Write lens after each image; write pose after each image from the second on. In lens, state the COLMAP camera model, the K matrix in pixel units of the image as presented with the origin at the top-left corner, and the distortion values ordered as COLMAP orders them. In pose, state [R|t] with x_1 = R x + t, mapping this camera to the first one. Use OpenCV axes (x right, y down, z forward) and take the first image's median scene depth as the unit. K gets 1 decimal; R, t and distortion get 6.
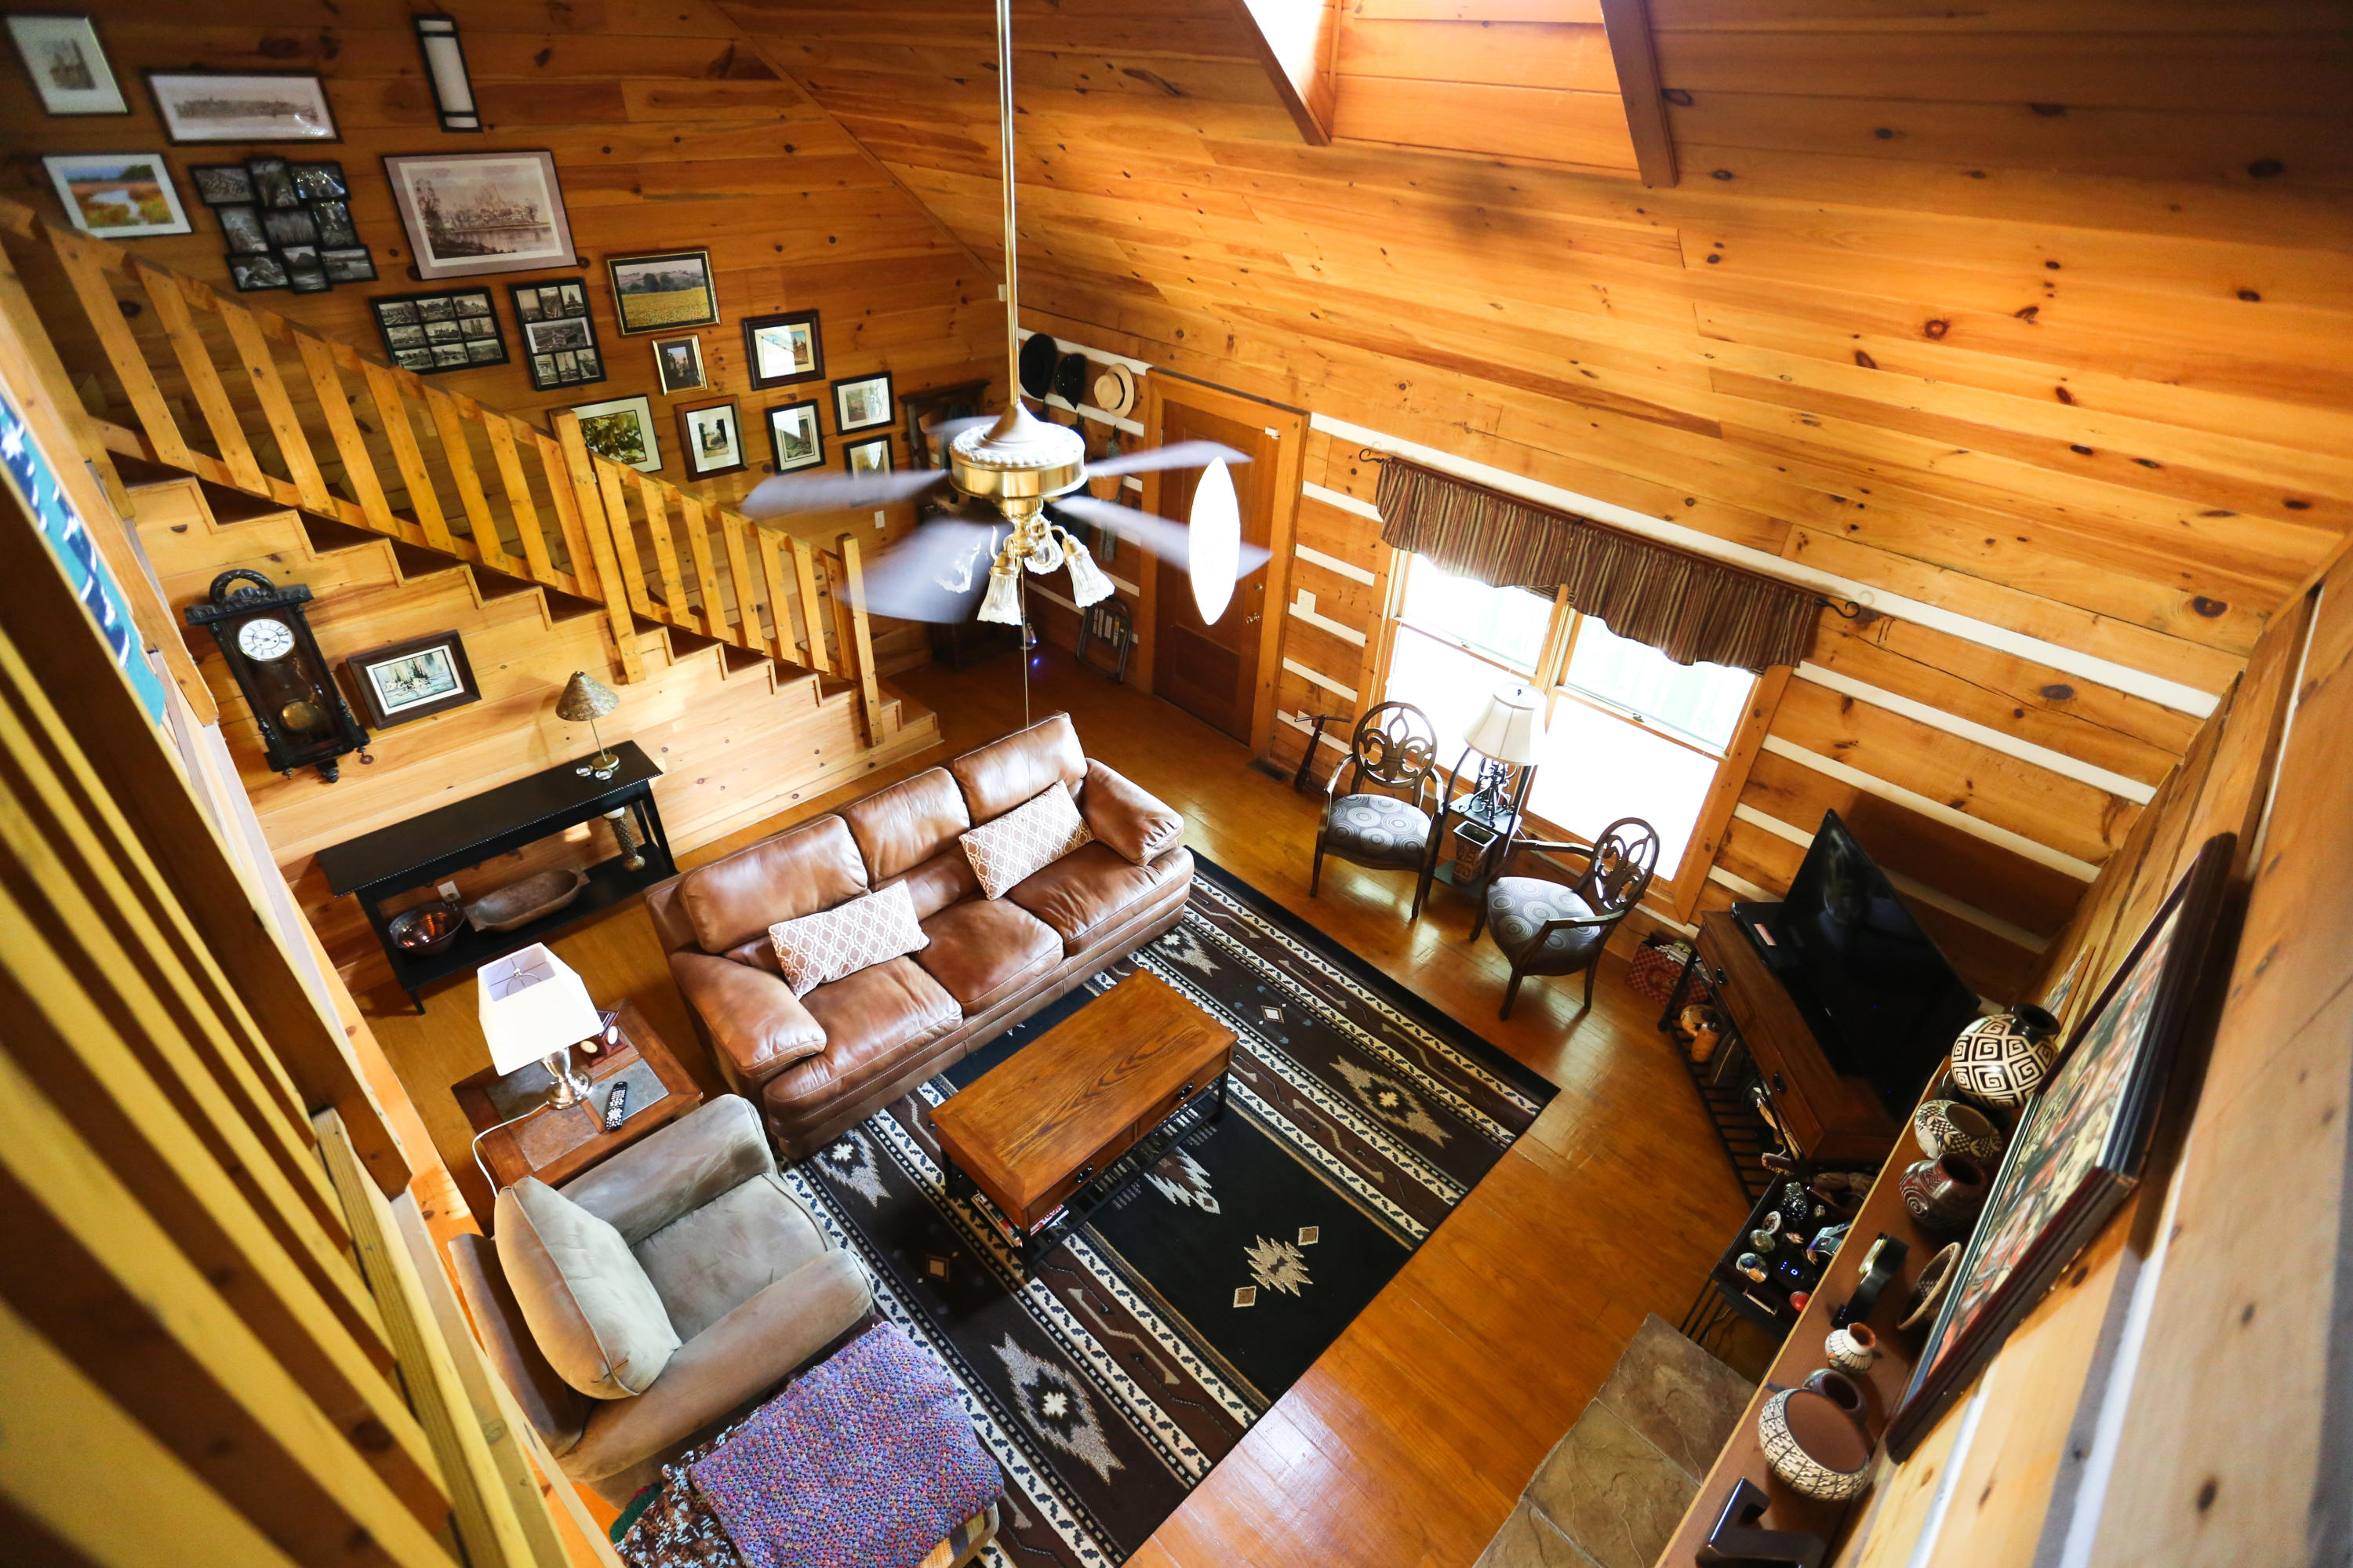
lens RADIAL K [[1069.2, 0, 1162.4], [0, 1069.2, 782.2], [0, 0, 1]] dist [-0.072118, 0.043643]
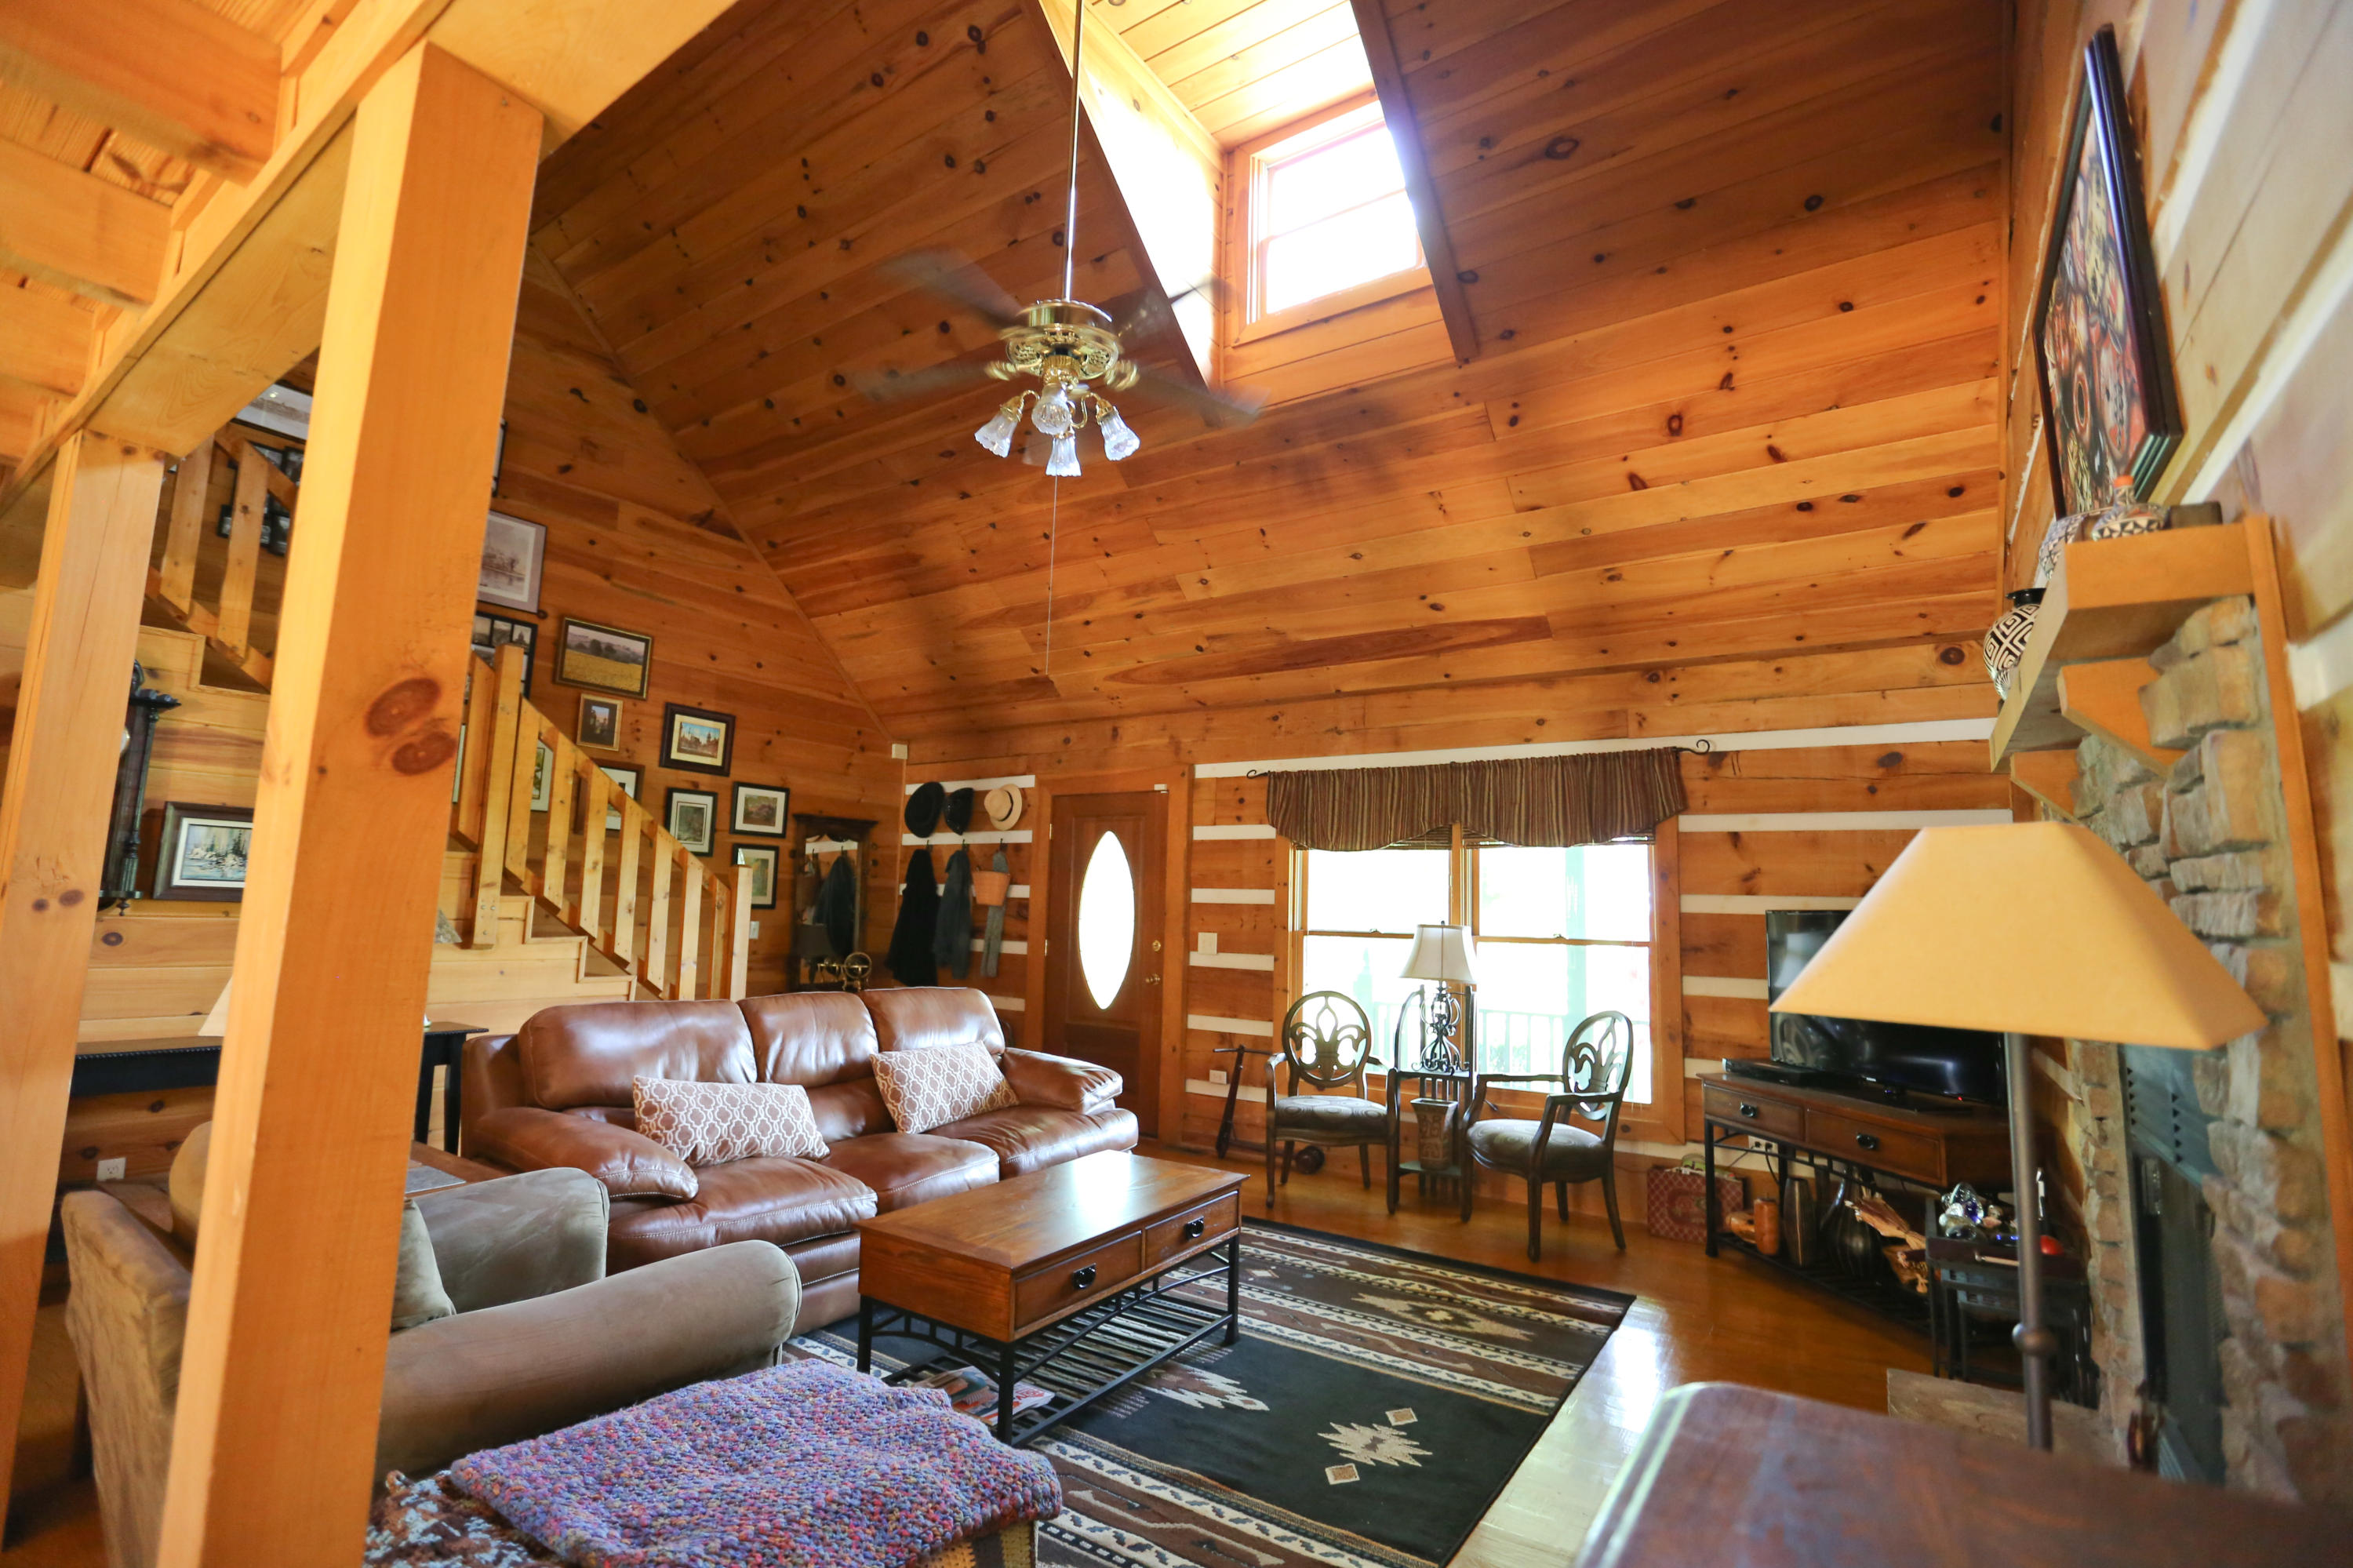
lens RADIAL K [[1069.2, 0, 1162.4], [0, 1069.2, 782.2], [0, 0, 1]] dist [-0.072118, 0.043643]
pose [[0.981280, 0.016099, 0.191915, -0.127145], [0.114830, 0.751083, -0.650145, 0.455338], [-0.154611, 0.660012, 0.735173, 0.209810]]
